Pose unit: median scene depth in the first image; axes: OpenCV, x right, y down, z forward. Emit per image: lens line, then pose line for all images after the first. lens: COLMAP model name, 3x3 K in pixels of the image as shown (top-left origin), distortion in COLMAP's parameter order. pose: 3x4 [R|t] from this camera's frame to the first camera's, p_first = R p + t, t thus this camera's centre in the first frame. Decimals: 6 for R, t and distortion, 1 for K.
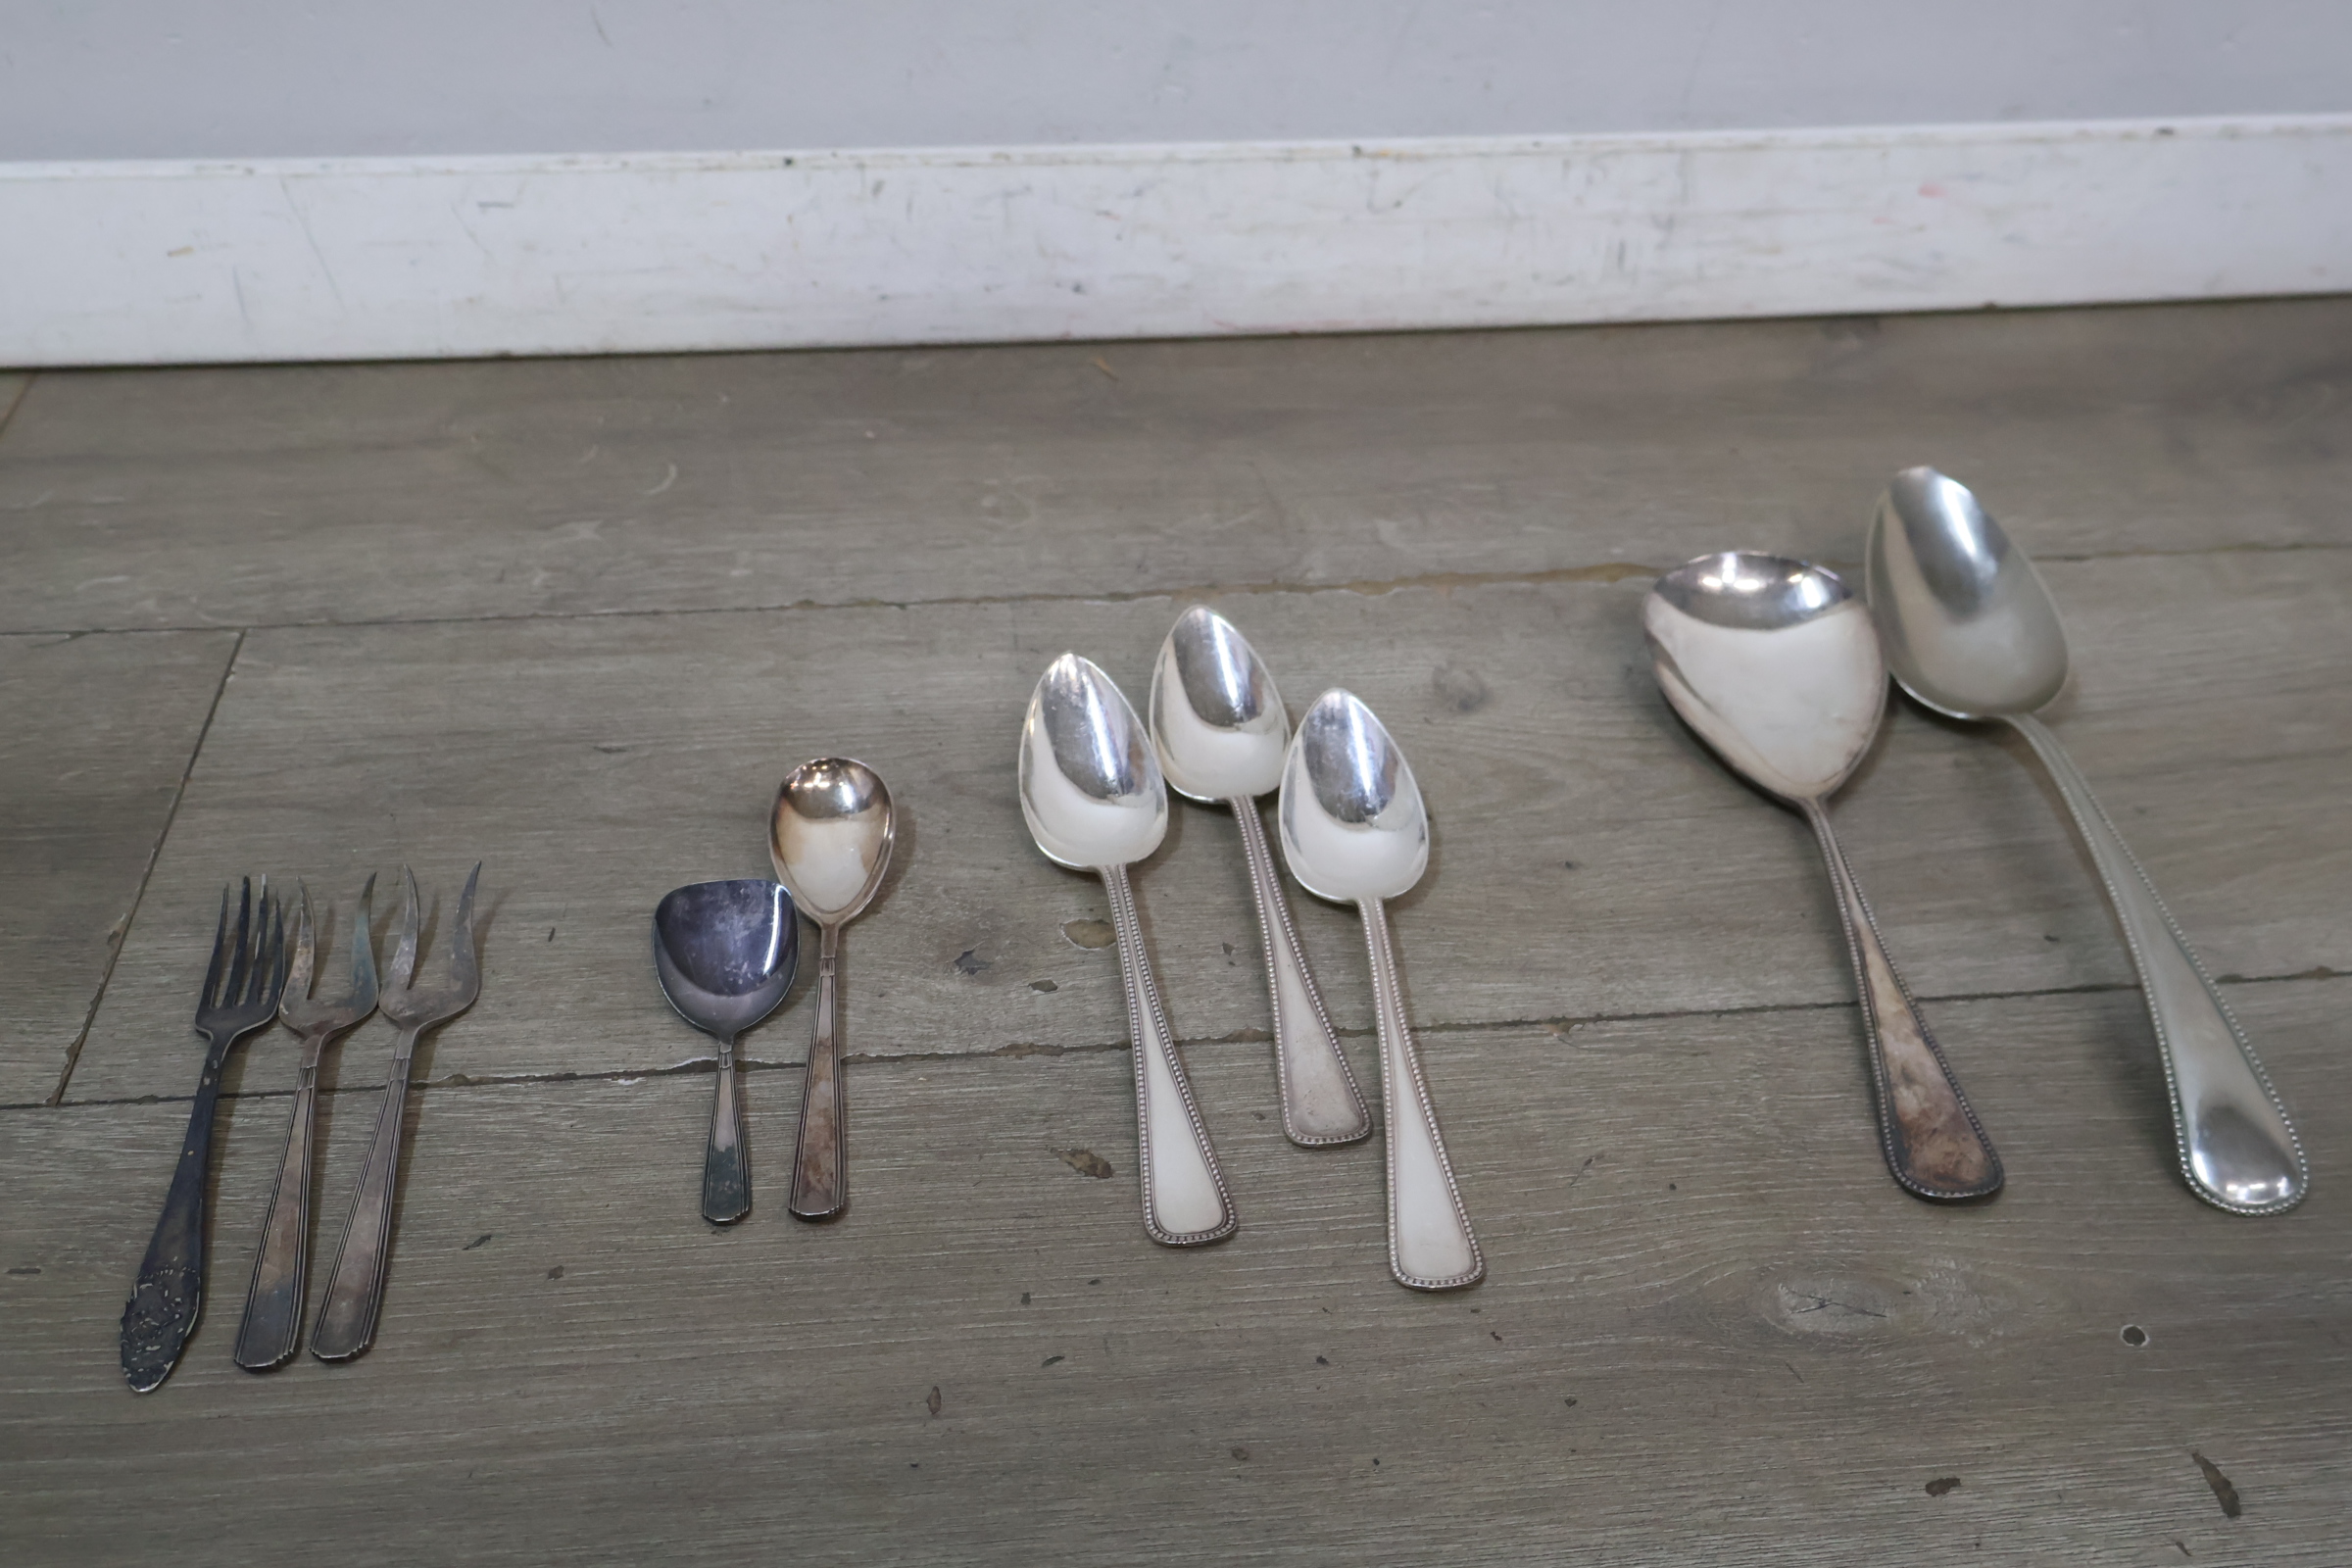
lens RADIAL K [[2288.3, 0, 1182.8], [0, 2288.3, 783.4], [0, 0, 1]] dist [0.017476, -0.002725]
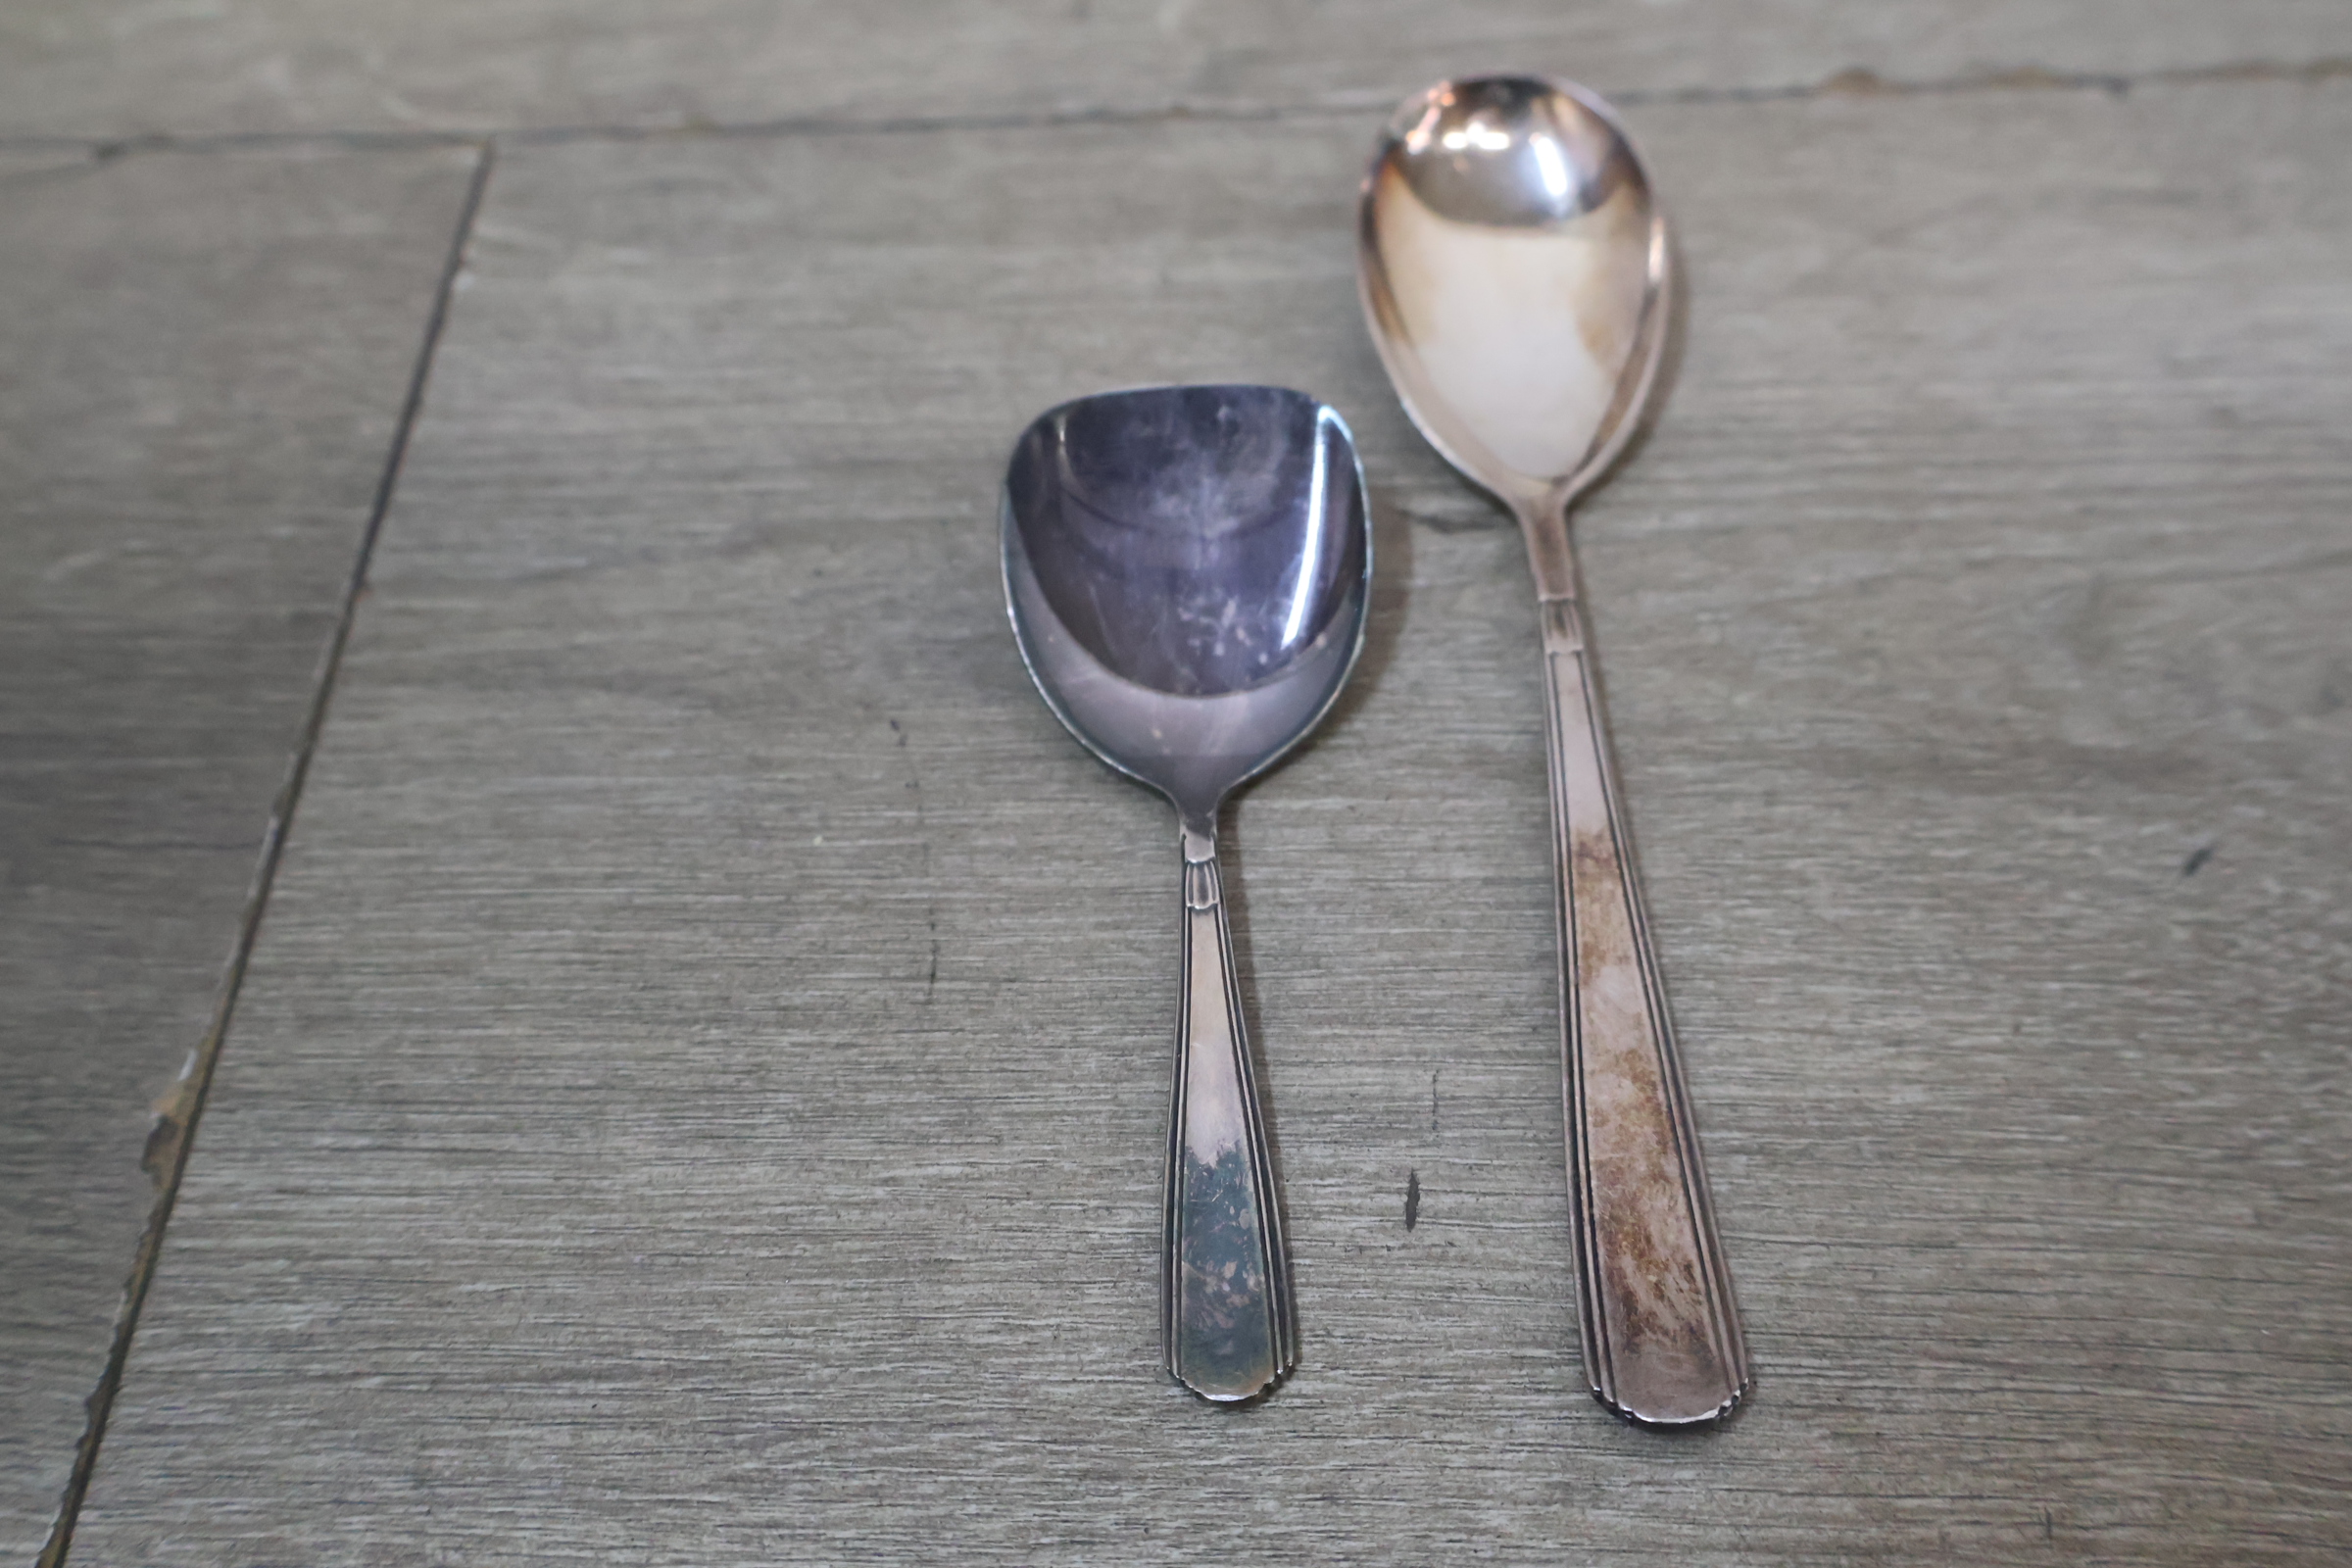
lens RADIAL K [[2289.2, 0, 1176.0], [0, 2289.2, 784.0], [0, 0, 1]] dist [0.016661, -0.002291]
pose [[0.990721, 0.047448, -0.127356, -0.283335], [-0.012341, 0.964615, 0.263375, -0.081312], [0.135346, -0.259359, 0.956250, 0.732595]]
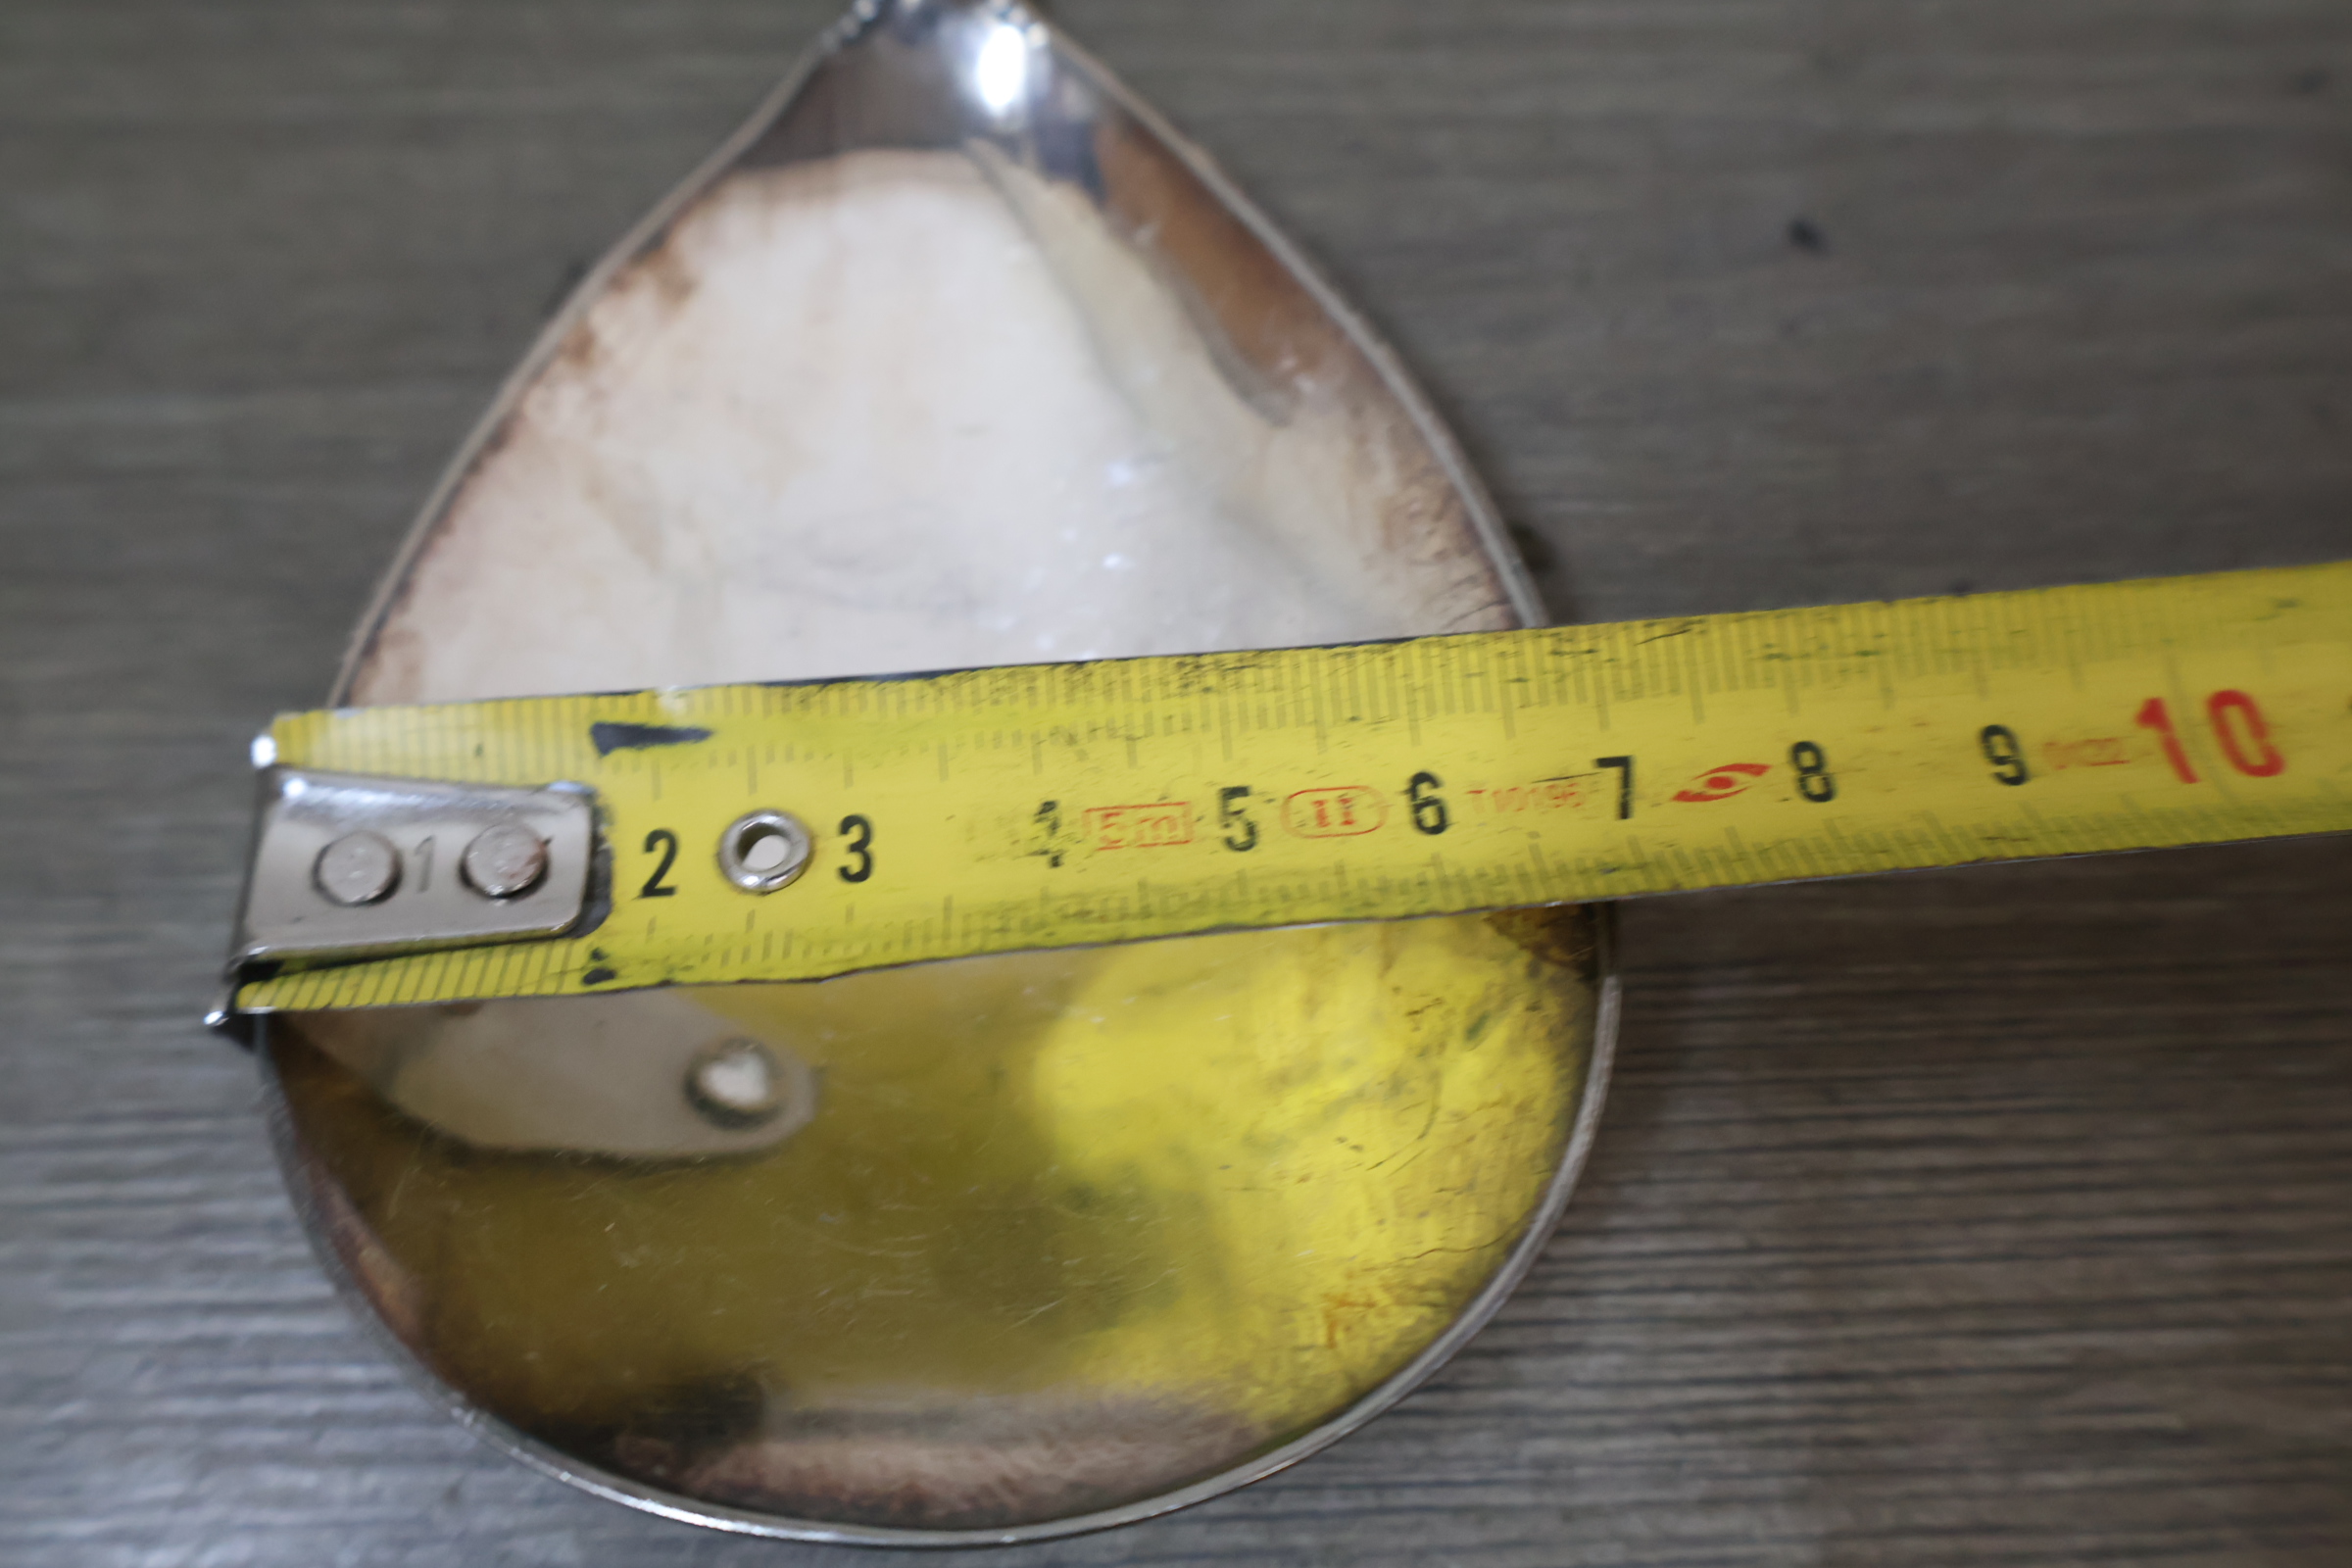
lens RADIAL K [[2289.2, 0, 1176.0], [0, 2289.2, 784.0], [0, 0, 1]] dist [0.016661, -0.002291]
pose [[0.997030, 0.061588, -0.046230, -0.005135], [-0.023673, 0.816381, 0.577029, 0.117210], [0.073280, -0.574221, 0.815414, 0.606484]]
